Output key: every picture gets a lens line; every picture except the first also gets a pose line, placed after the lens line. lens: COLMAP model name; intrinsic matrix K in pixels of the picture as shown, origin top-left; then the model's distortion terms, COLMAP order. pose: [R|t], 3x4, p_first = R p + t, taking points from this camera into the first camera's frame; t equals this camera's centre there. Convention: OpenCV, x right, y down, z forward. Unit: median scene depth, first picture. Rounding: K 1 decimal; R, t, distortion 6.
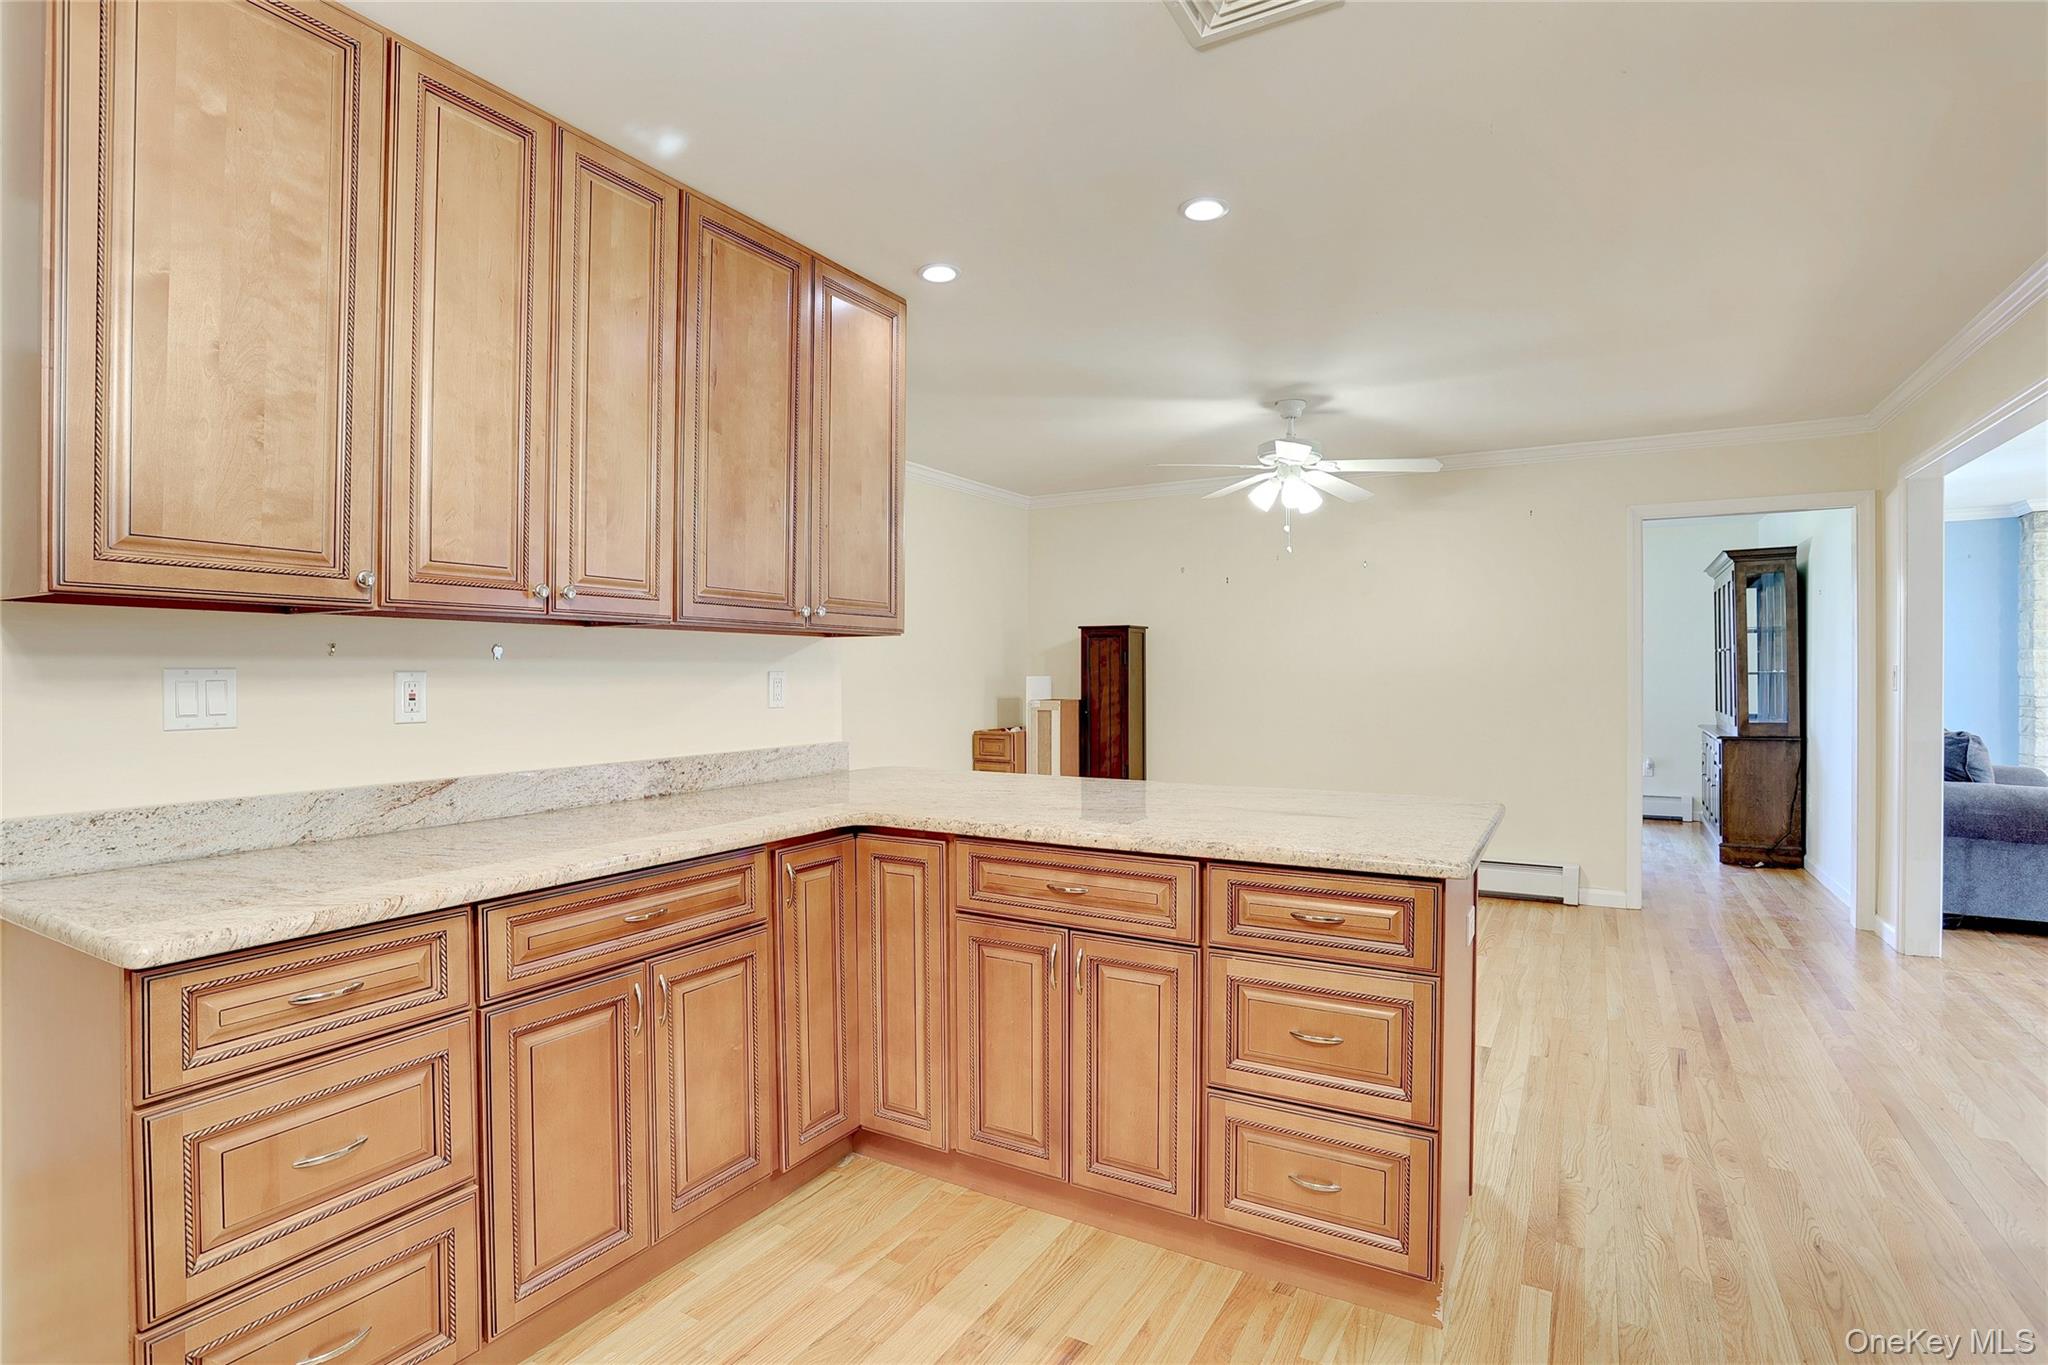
lens RADIAL K [[990.9, 0, 1024.0], [0, 990.9, 682.5], [0, 0, 1]] dist [-0.077237, 0.033106]
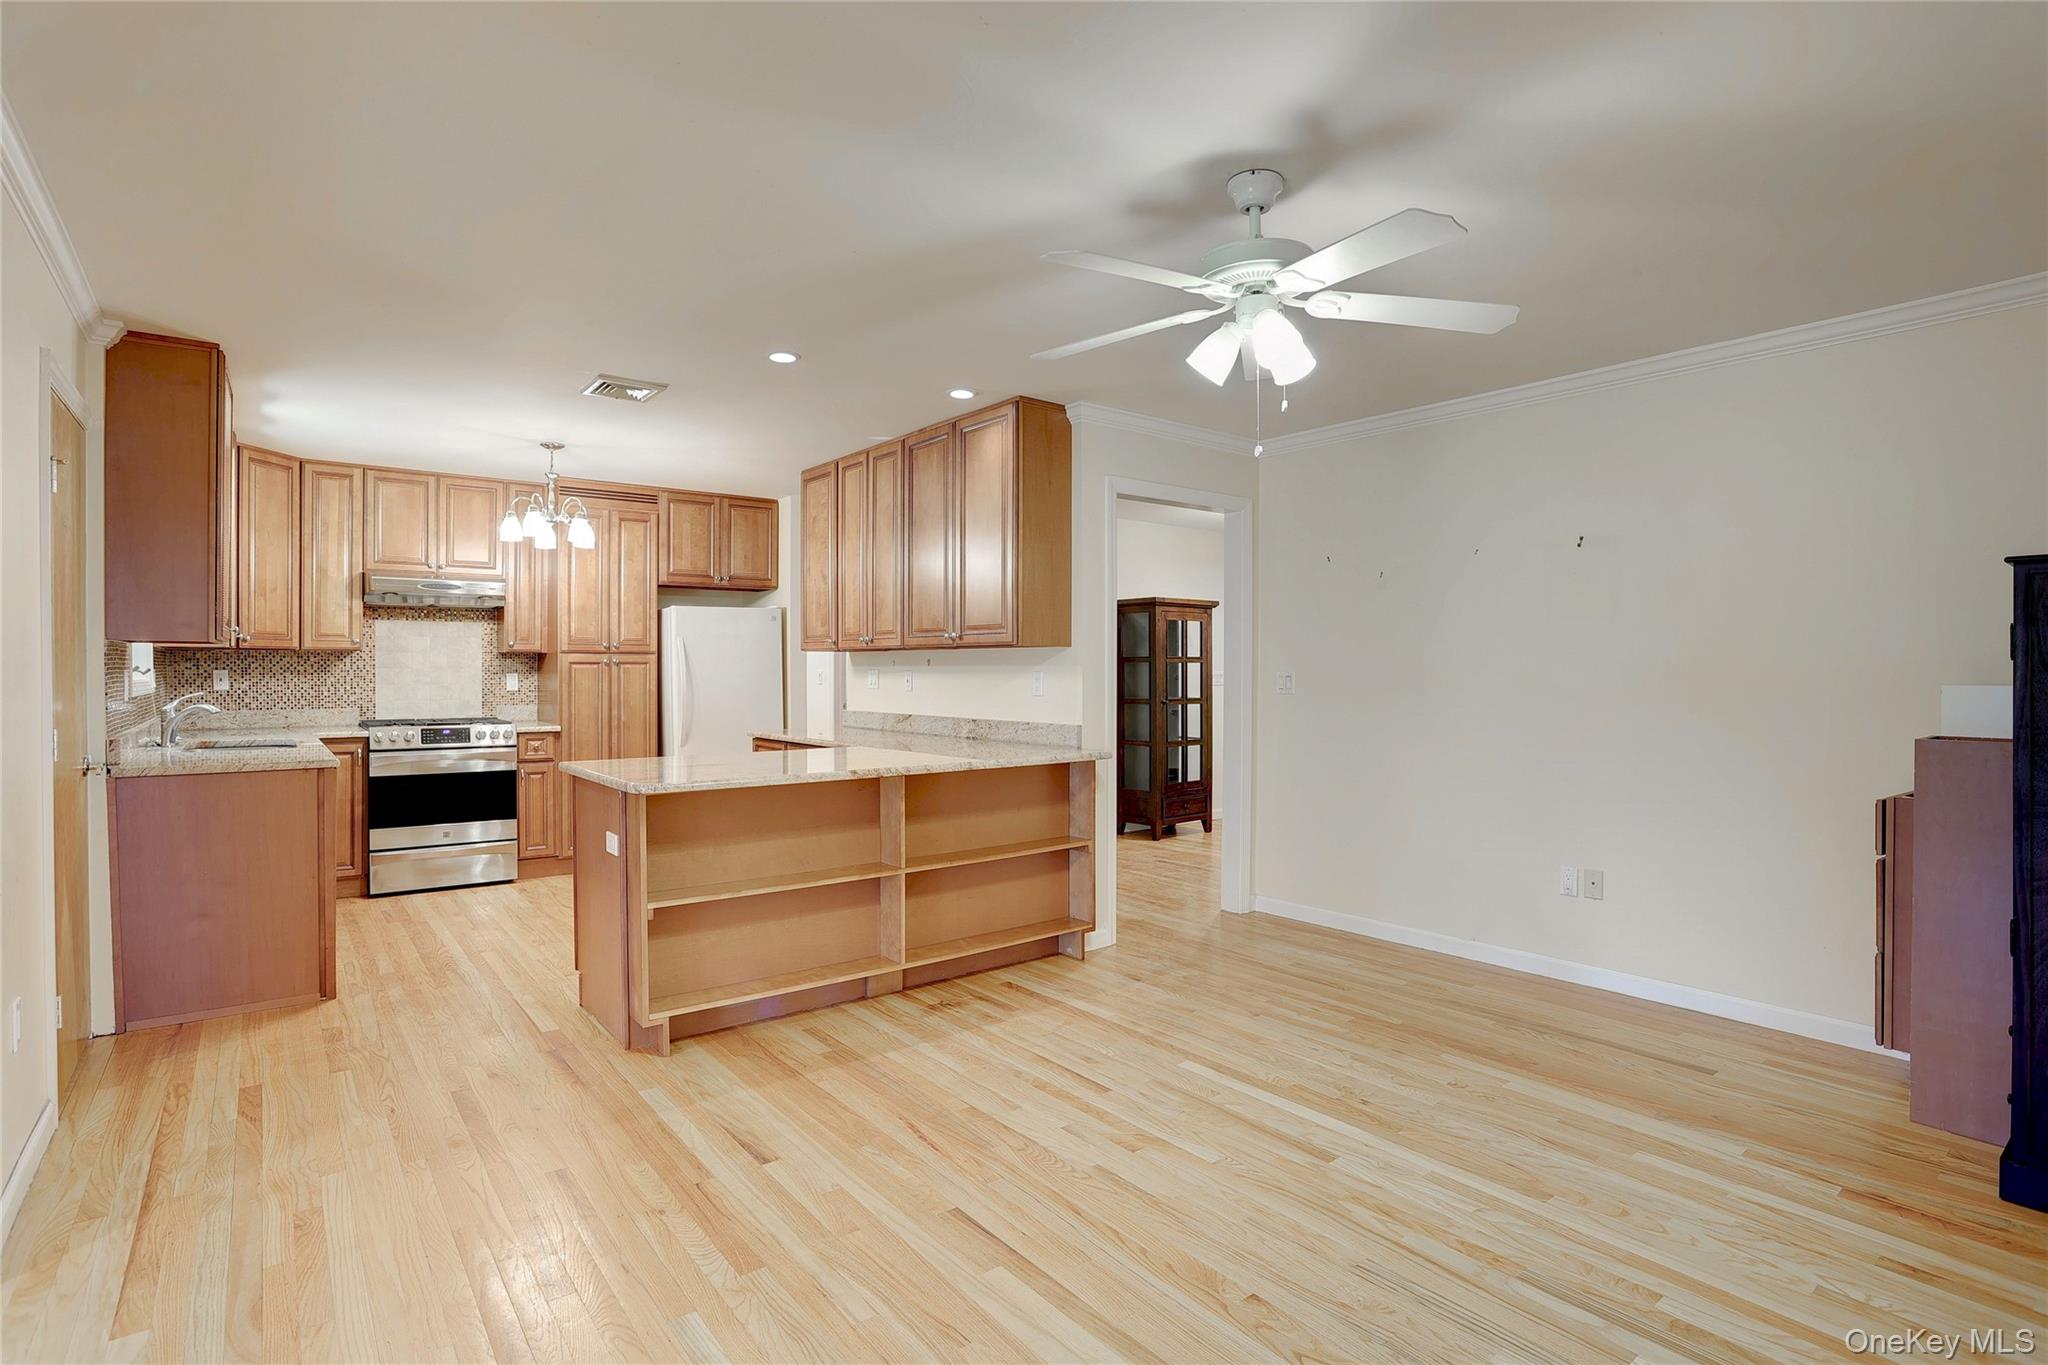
lens RADIAL K [[990.9, 0, 1024.0], [0, 990.9, 682.5], [0, 0, 1]] dist [-0.077237, 0.033106]
pose [[-0.358274, 0.017887, -0.933445, 1.481852], [-0.006458, 0.999745, 0.021636, -0.034191], [0.933594, 0.013780, -0.358067, 1.935225]]
